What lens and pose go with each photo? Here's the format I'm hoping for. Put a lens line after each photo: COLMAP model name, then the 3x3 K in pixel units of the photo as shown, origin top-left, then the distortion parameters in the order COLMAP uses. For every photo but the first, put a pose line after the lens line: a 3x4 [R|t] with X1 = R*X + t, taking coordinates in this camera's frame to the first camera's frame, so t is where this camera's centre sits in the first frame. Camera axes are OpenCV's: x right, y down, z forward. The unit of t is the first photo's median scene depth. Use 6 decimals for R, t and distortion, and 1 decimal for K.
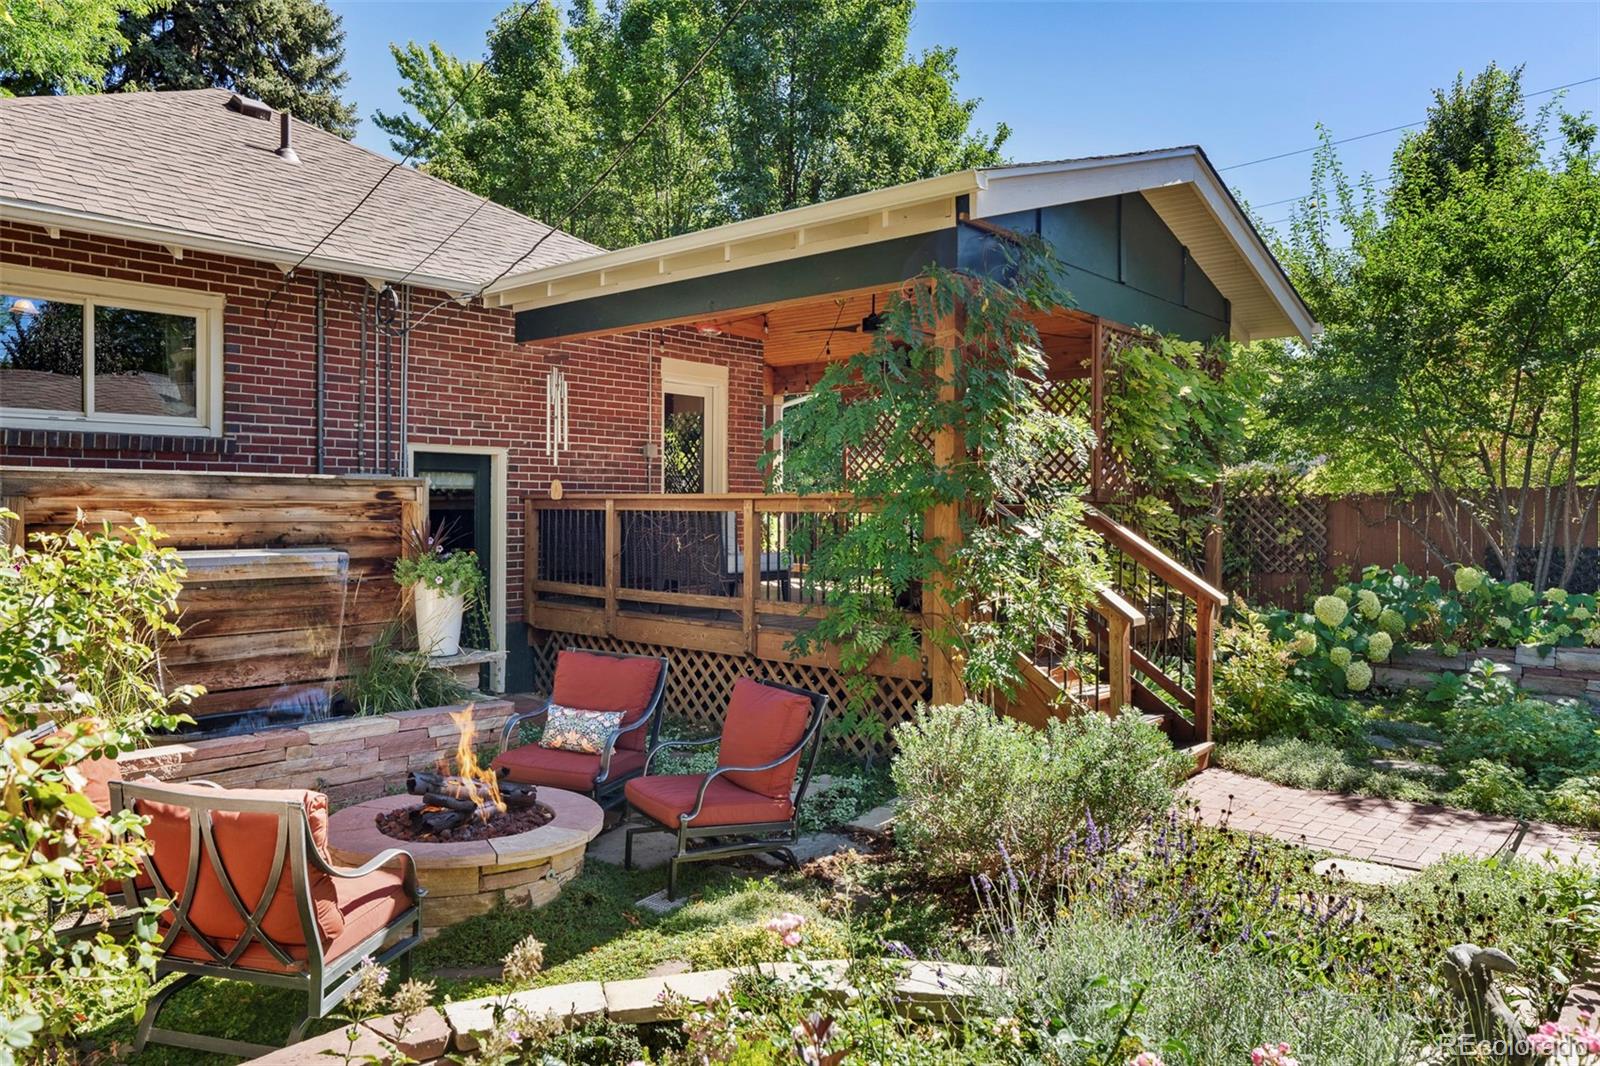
lens RADIAL K [[1092.2, 0, 799.6], [0, 1092.2, 517.1], [0, 0, 1]] dist [-0.004117, 0.000945]
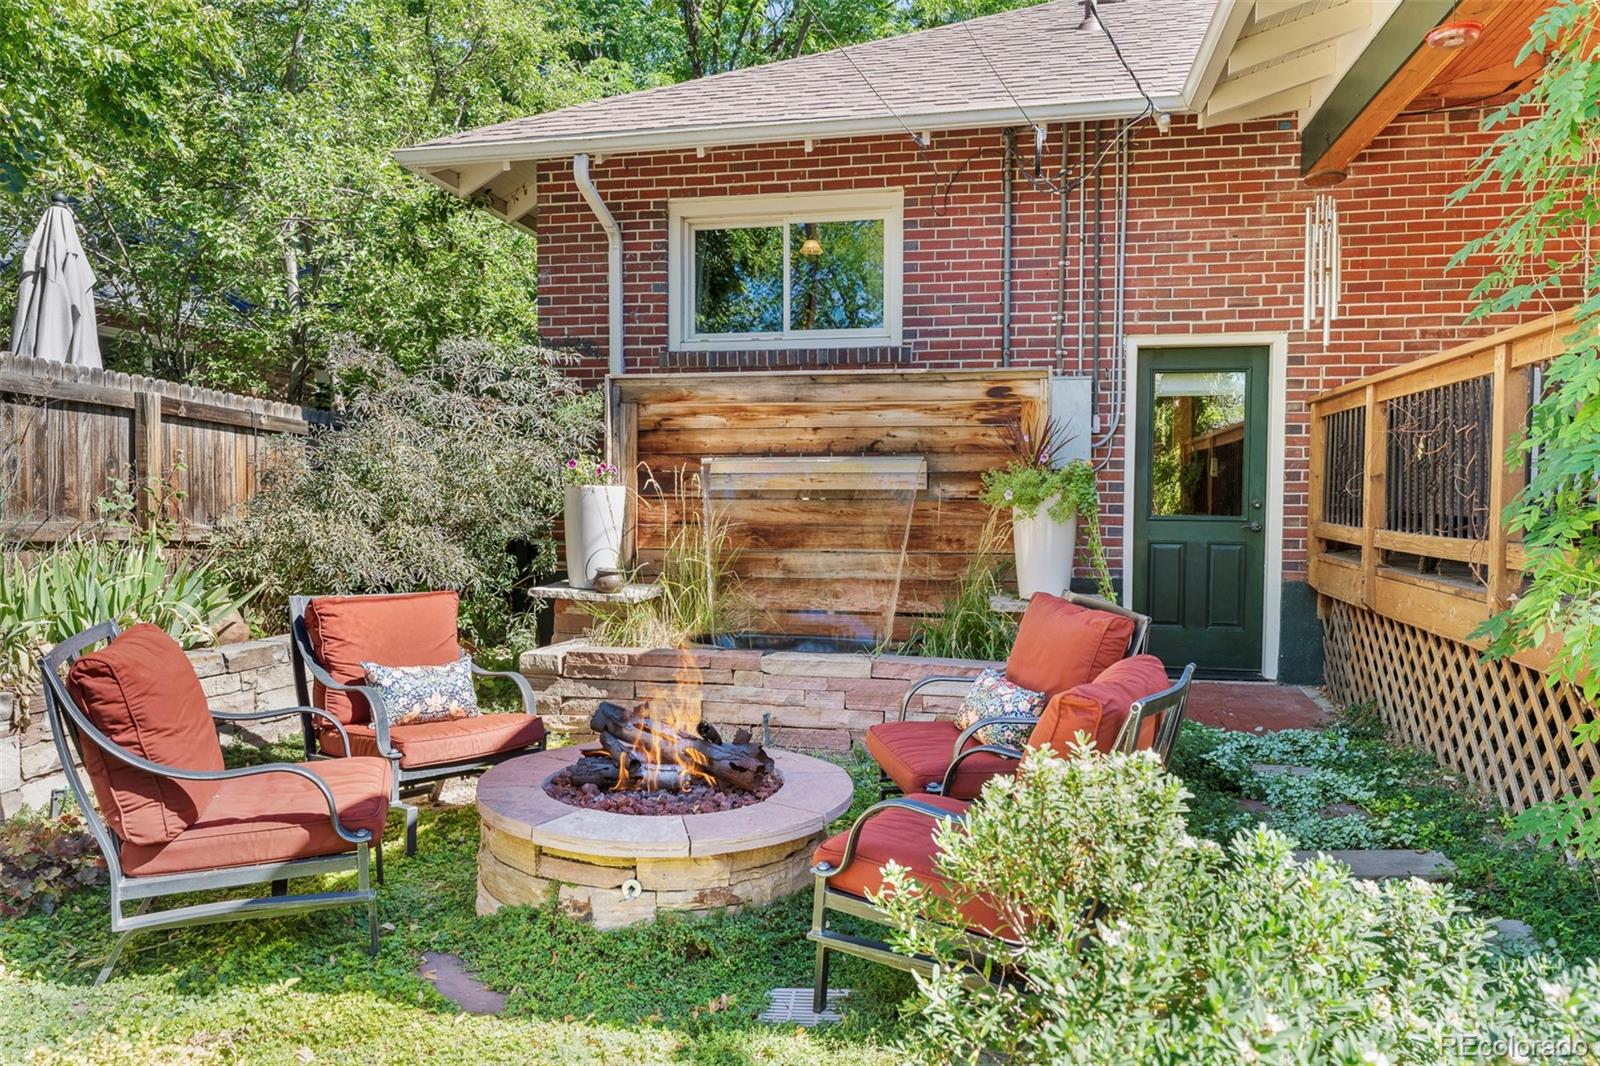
lens RADIAL K [[1106.8, 0, 802.7], [0, 1106.8, 535.4], [0, 0, 1]] dist [0.002807, -0.000991]
pose [[0.500405, 0.029870, -0.865276, 0.229974], [-0.008293, 0.999524, 0.029709, 0.057329], [0.865752, -0.007690, 0.500414, 0.448635]]
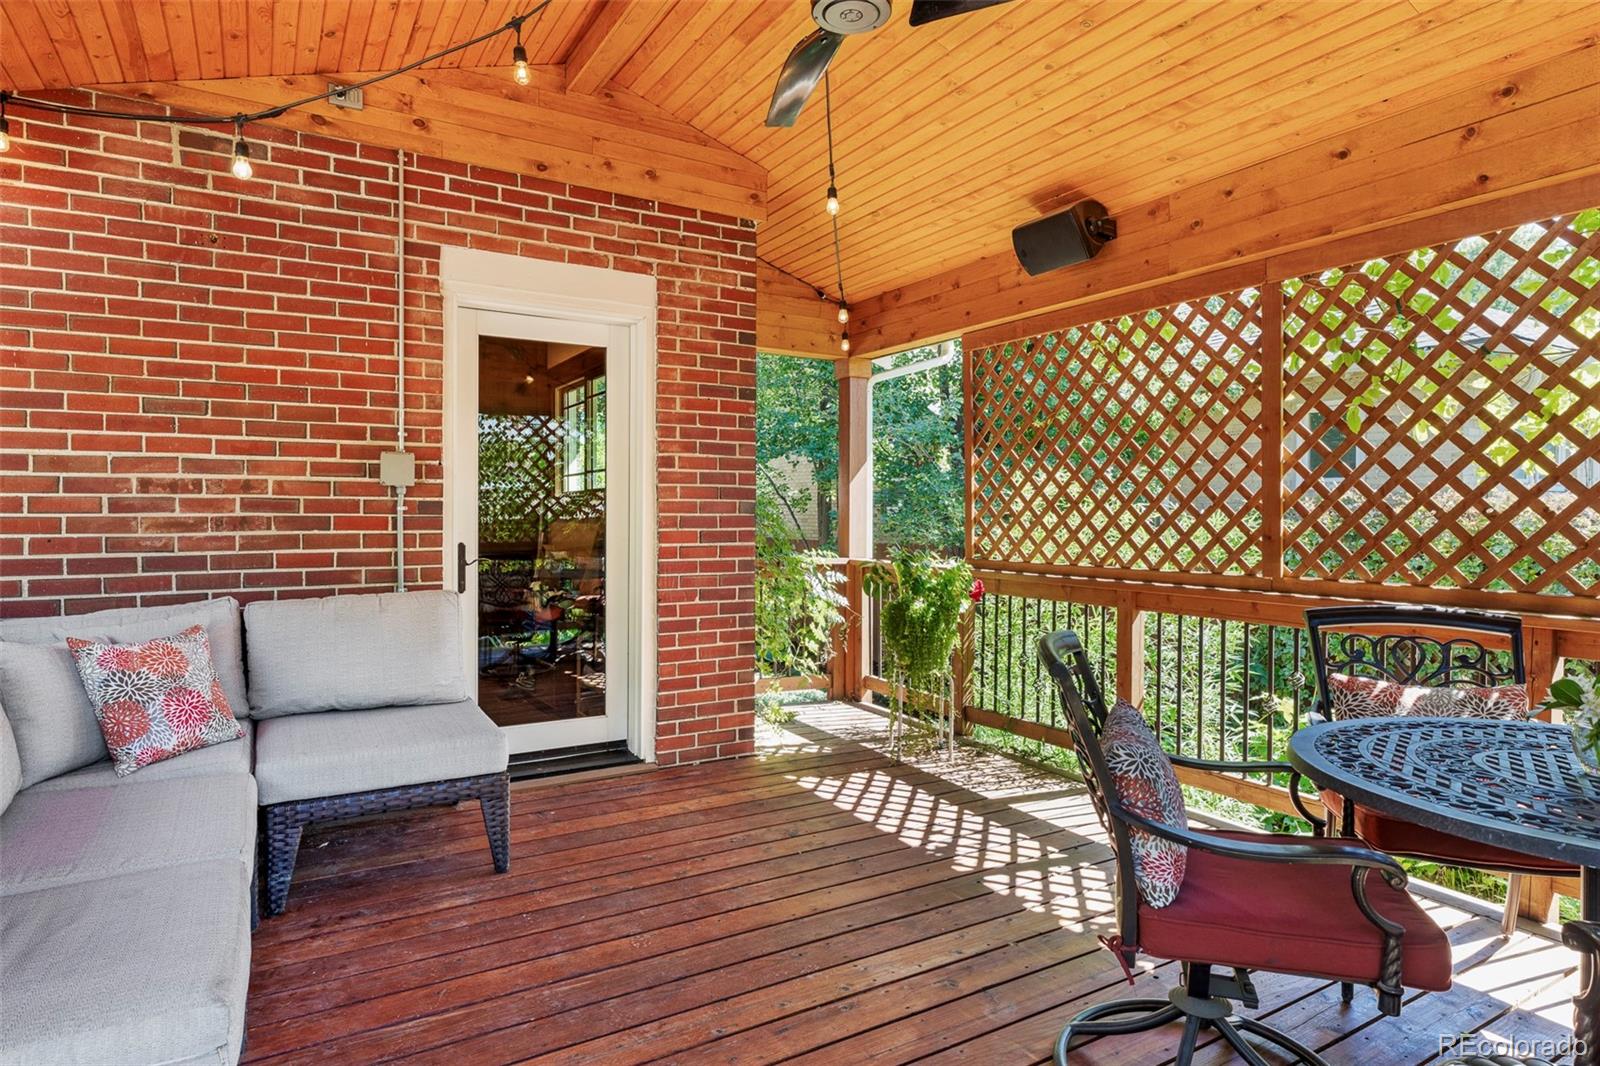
lens RADIAL K [[902.6, 0, 796.4], [0, 902.6, 528.4], [0, 0, 1]] dist [0.000372, 0.000272]
pose [[0.949087, 0.004780, -0.314977, 0.152154], [-0.001202, 0.999933, 0.011553, -0.056804], [0.315011, -0.010587, 0.949029, 0.964333]]
